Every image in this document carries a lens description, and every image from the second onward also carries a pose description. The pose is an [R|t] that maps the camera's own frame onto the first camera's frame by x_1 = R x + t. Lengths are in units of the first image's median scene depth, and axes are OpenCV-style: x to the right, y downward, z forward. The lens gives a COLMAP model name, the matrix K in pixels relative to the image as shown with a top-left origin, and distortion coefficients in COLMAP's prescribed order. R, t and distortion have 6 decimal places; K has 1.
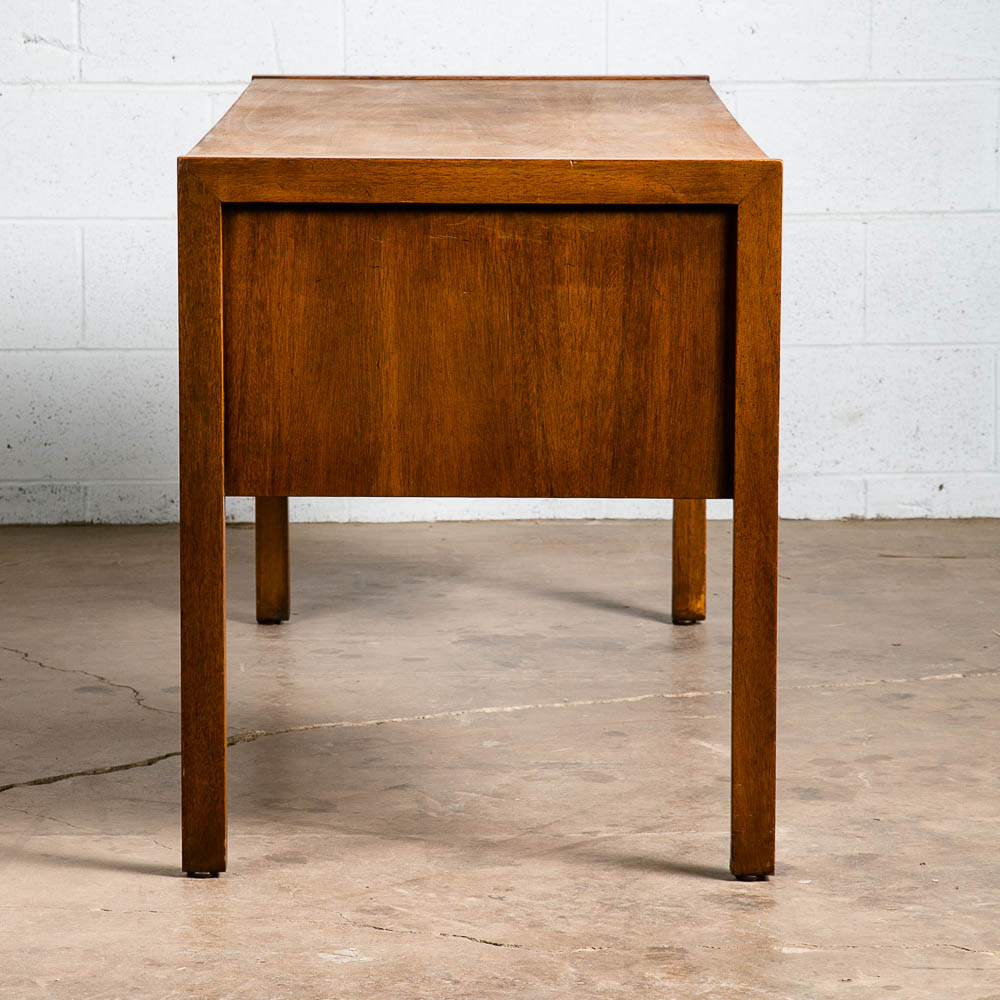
lens RADIAL K [[4381.6, 0, 470.4], [0, 4381.6, 443.2], [0, 0, 1]] dist [0.474382, 0.000000]
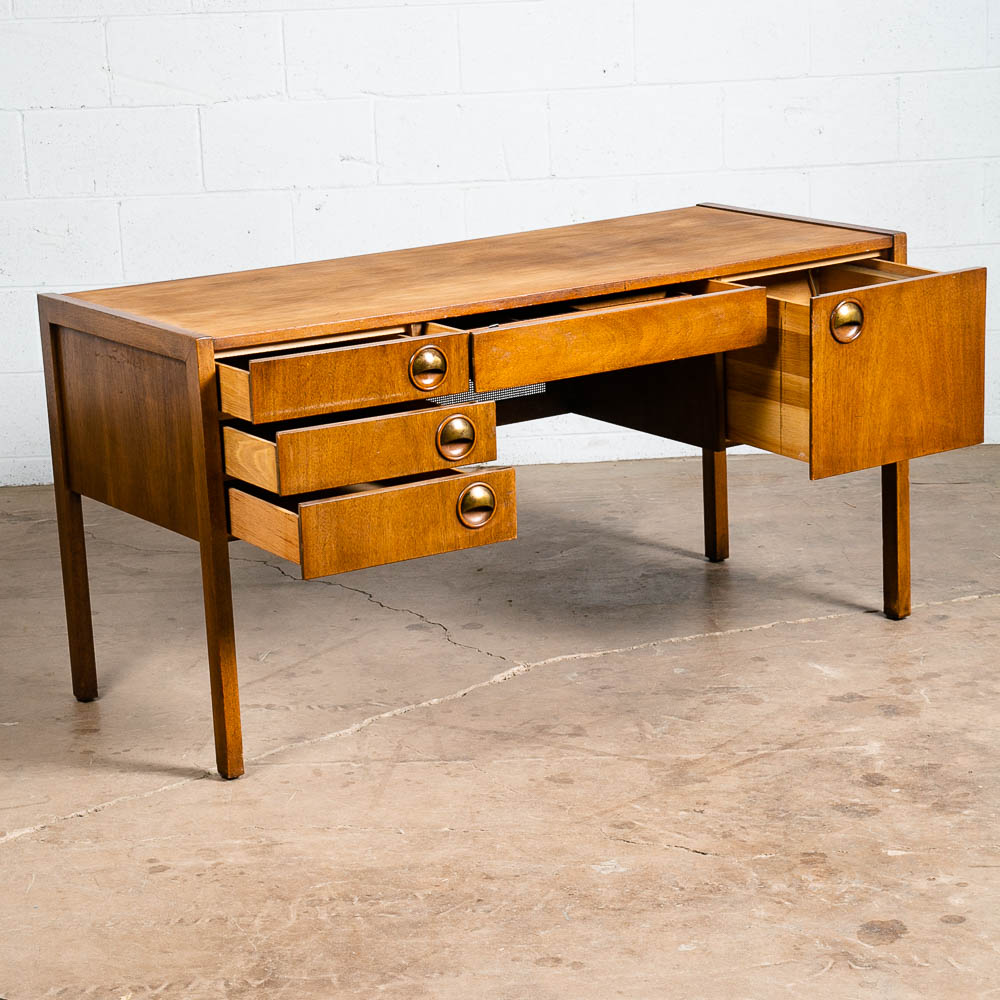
lens RADIAL K [[2855.2, 0, 485.4], [0, 2855.2, 556.8], [0, 0, 1]] dist [0.225552, 0.000000]
pose [[0.998870, -0.031857, -0.035277, -0.027095], [0.035979, 0.991733, 0.123169, -0.100007], [0.031062, -0.124299, 0.991759, 0.000765]]
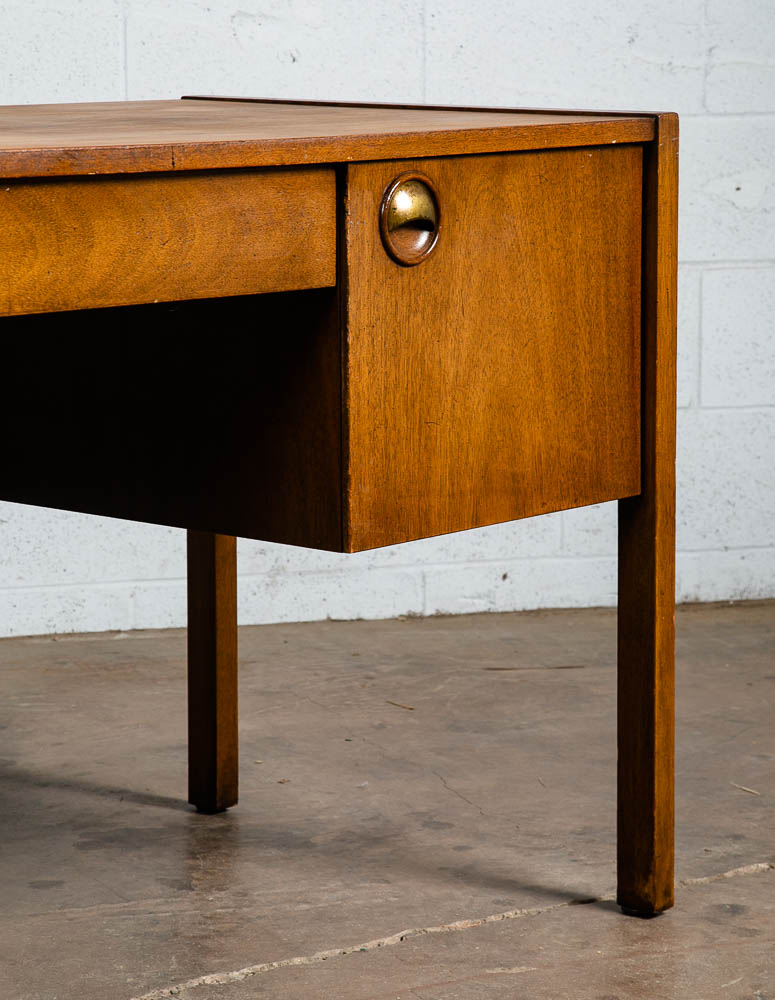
lens RADIAL K [[3222.8, 0, 435.8], [0, 3222.8, 441.1], [0, 0, 1]] dist [0.400872, 0.000000]
pose [[0.966653, -0.028324, 0.254519, -0.096938], [0.027635, 0.999598, 0.006283, -0.029599], [-0.254595, 0.000960, 0.967047, 0.508327]]
